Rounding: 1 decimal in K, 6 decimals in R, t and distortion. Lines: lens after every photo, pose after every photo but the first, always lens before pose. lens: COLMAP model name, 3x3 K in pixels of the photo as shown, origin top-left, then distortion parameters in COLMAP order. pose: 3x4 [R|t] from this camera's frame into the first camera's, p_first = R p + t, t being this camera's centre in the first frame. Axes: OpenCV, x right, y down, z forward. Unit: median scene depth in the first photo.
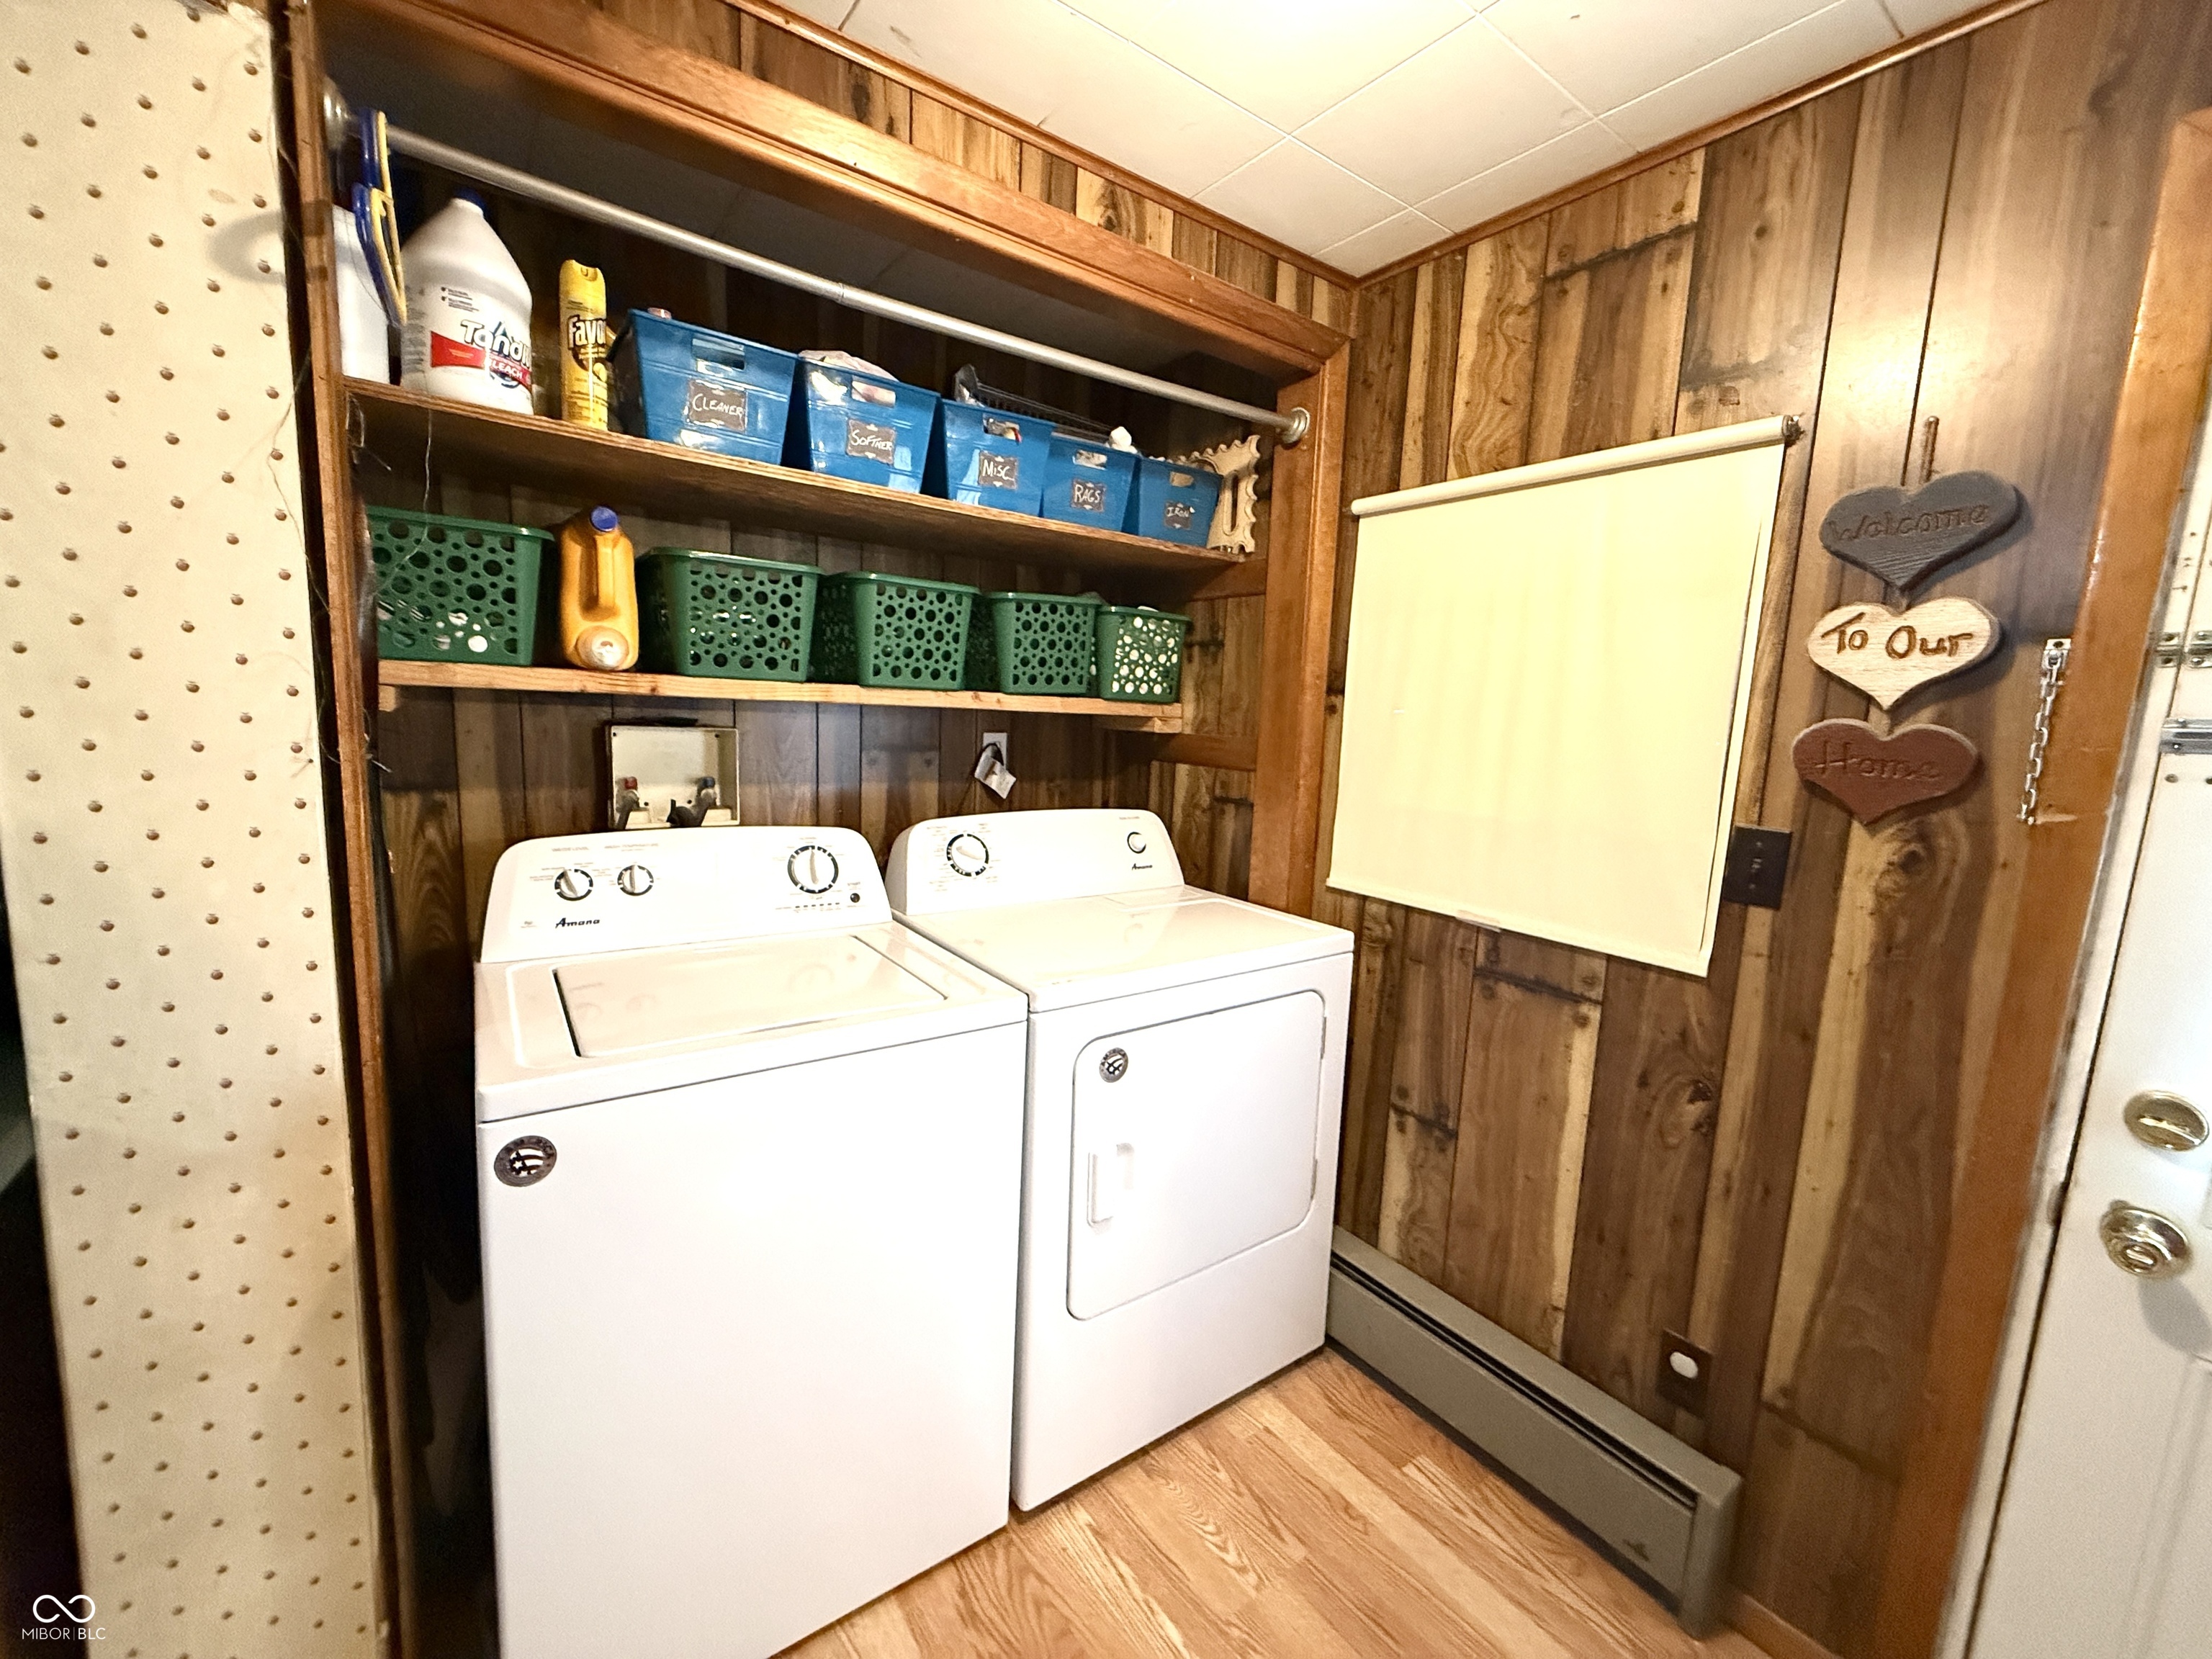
lens RADIAL K [[882.4, 0, 1100.4], [0, 882.4, 831.0], [0, 0, 1]] dist [0.000537, -0.001168]
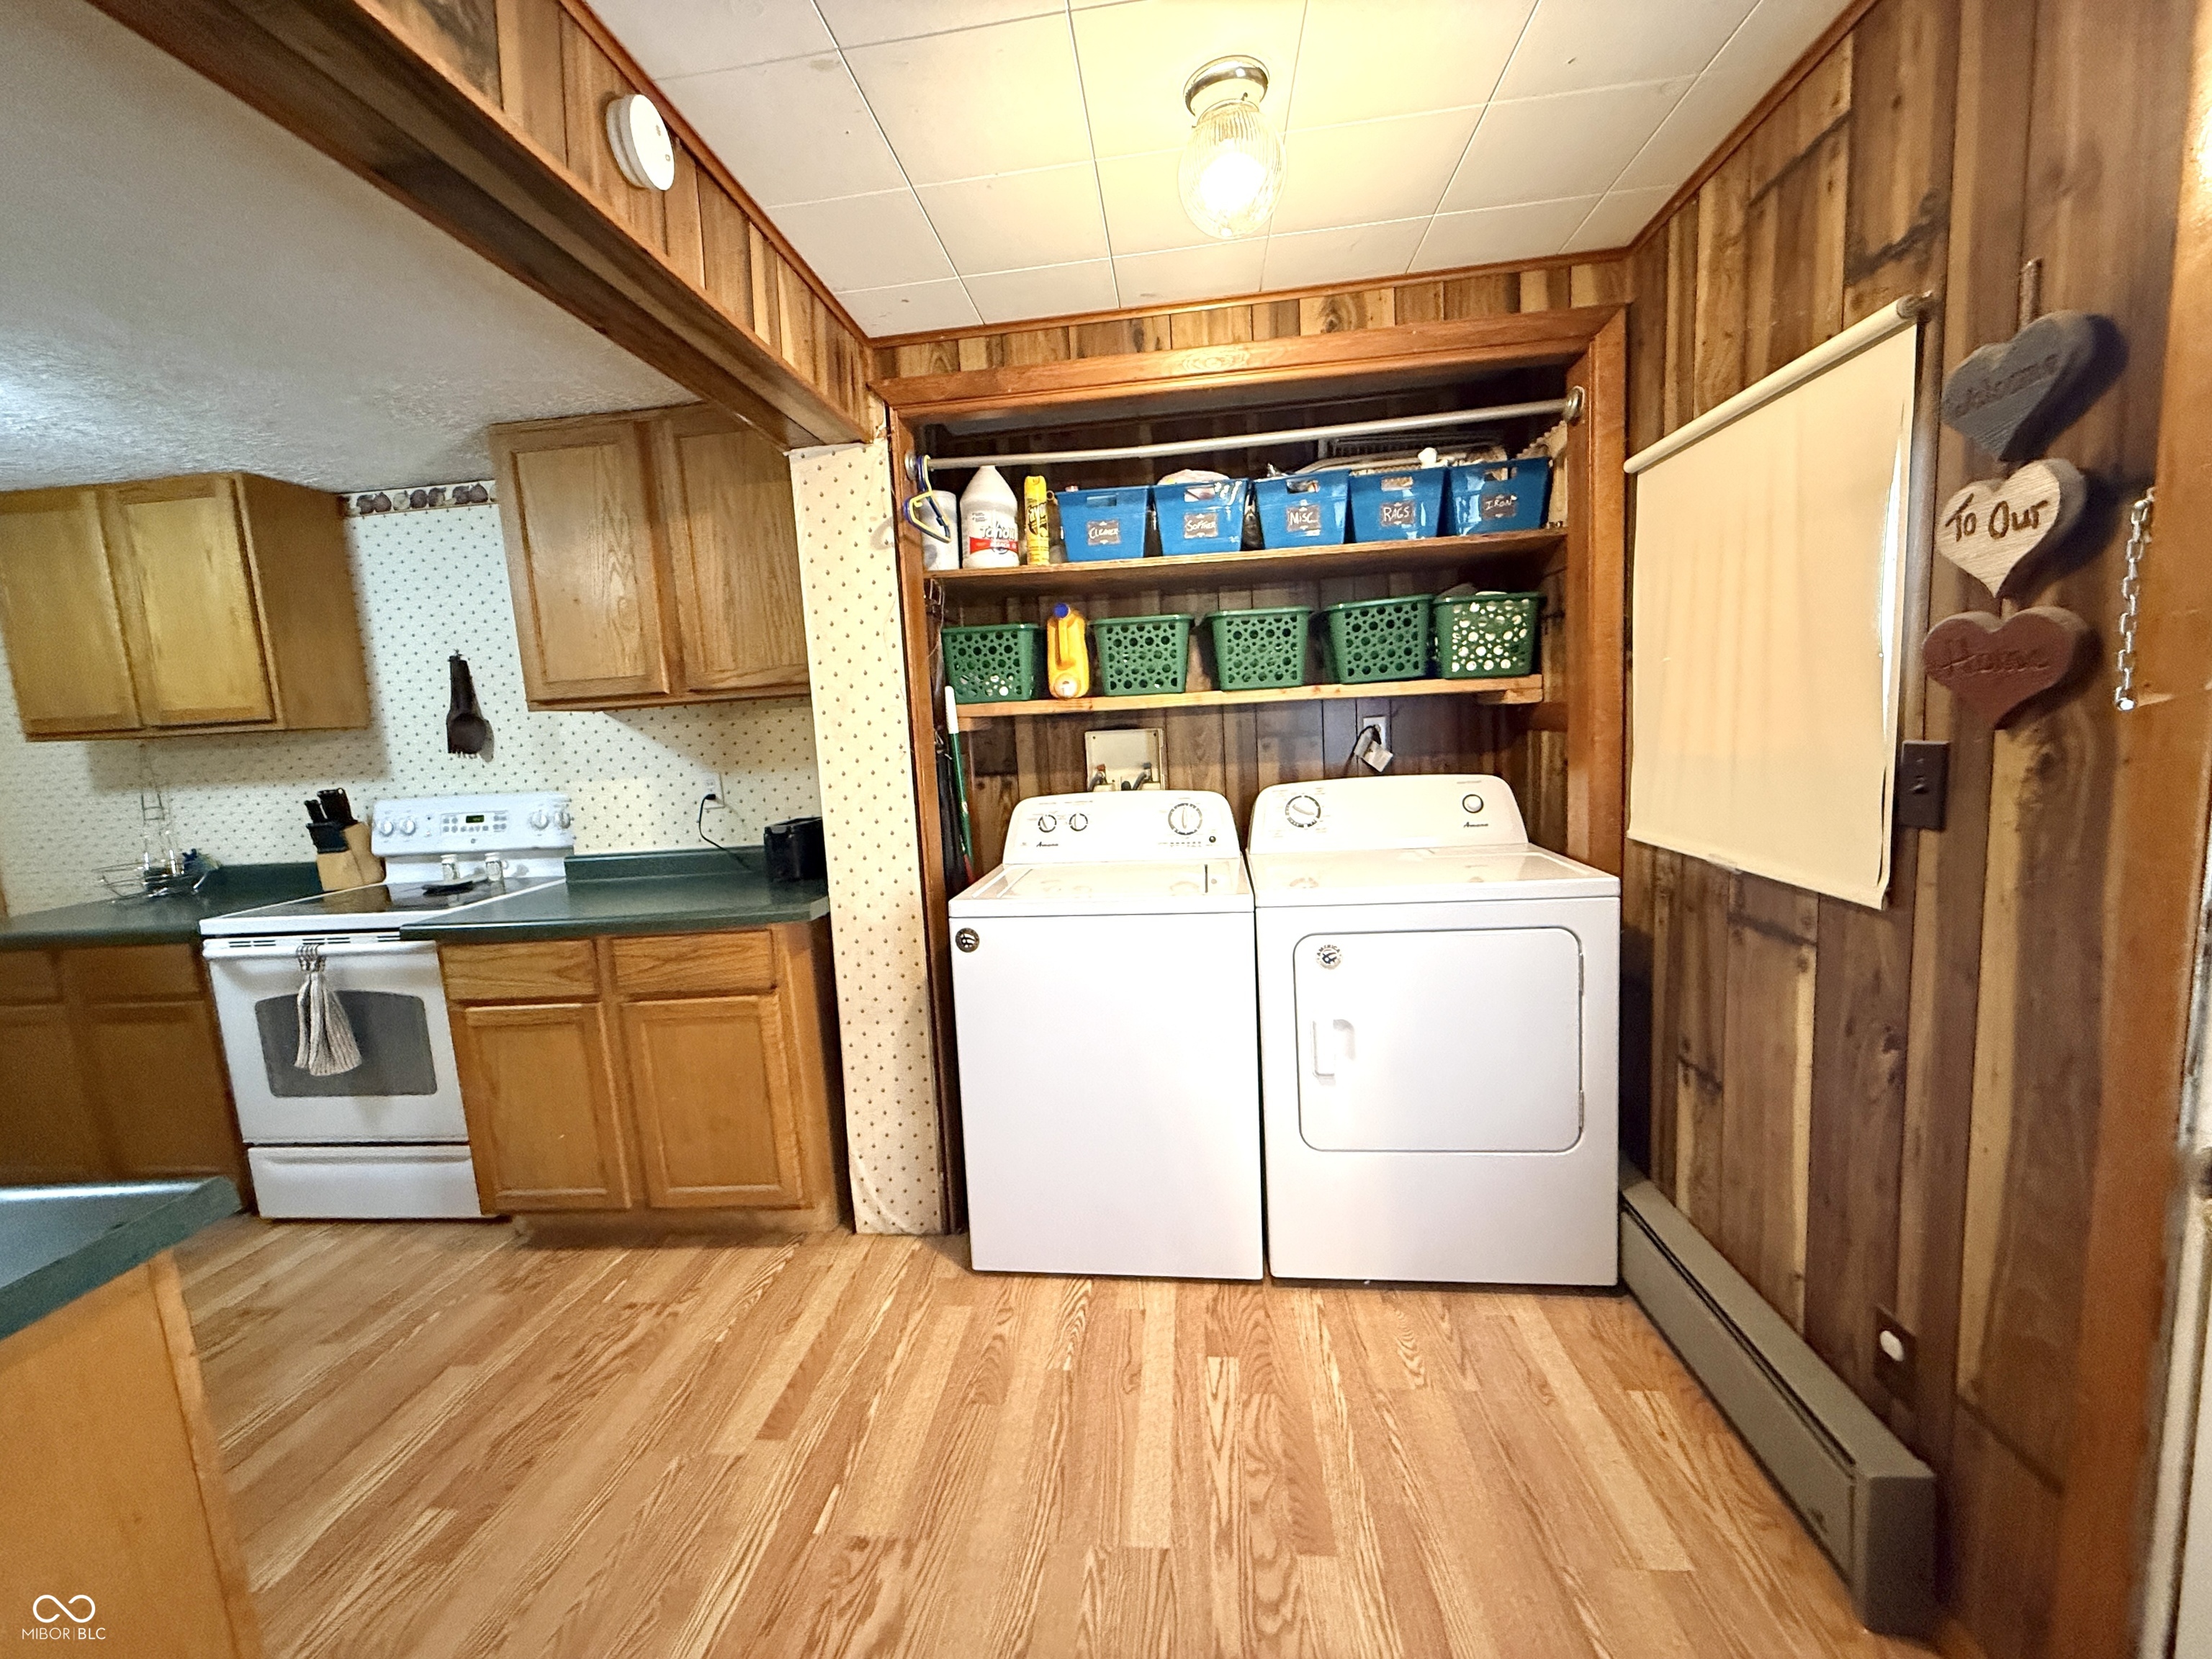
lens RADIAL K [[882.4, 0, 1098.7], [0, 882.4, 834.5], [0, 0, 1]] dist [0.000537, -0.001168]
pose [[0.737619, 0.002568, -0.675213, 0.654086], [-0.009085, 0.999940, -0.006121, 0.092512], [0.675156, 0.010649, 0.737598, -0.214708]]
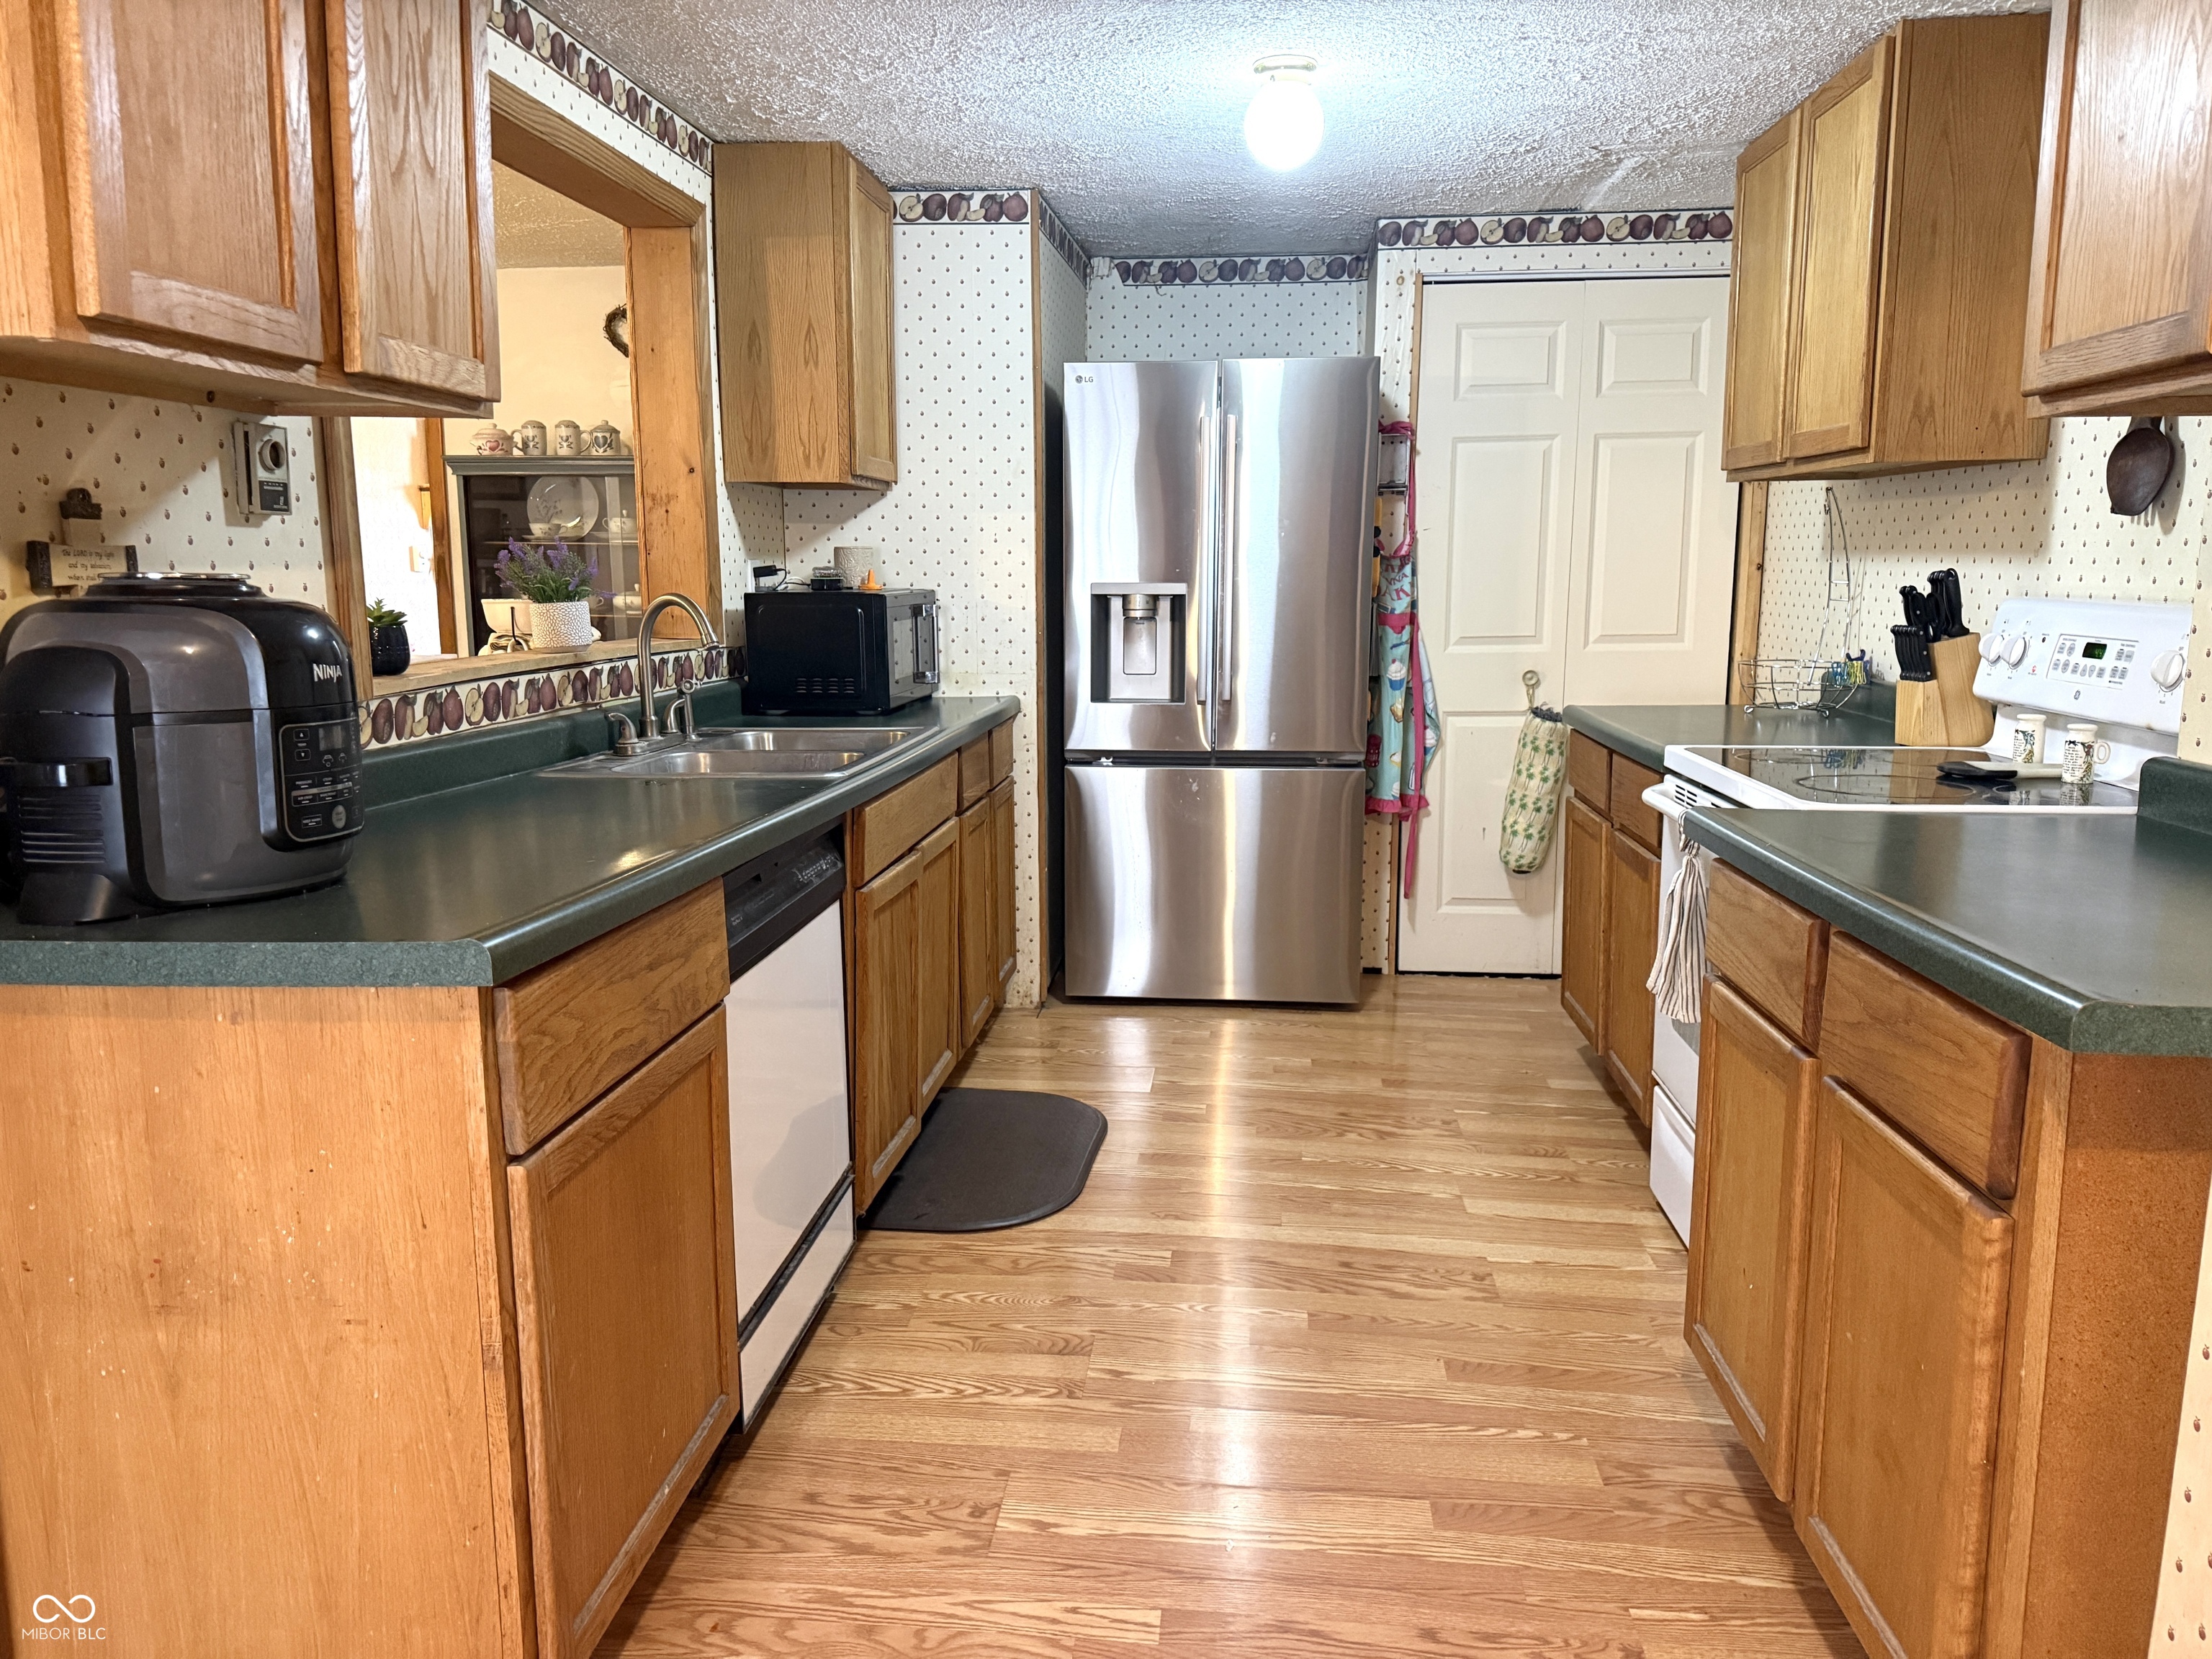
lens RADIAL K [[1569.6, 0, 1097.3], [0, 1569.6, 828.9], [0, 0, 1]] dist [0.046166, -0.055350]
pose [[-0.665524, 0.085189, -0.741499, 0.281309], [-0.131525, 0.964533, 0.228862, -0.011815], [0.734696, 0.249839, -0.630715, 0.679531]]
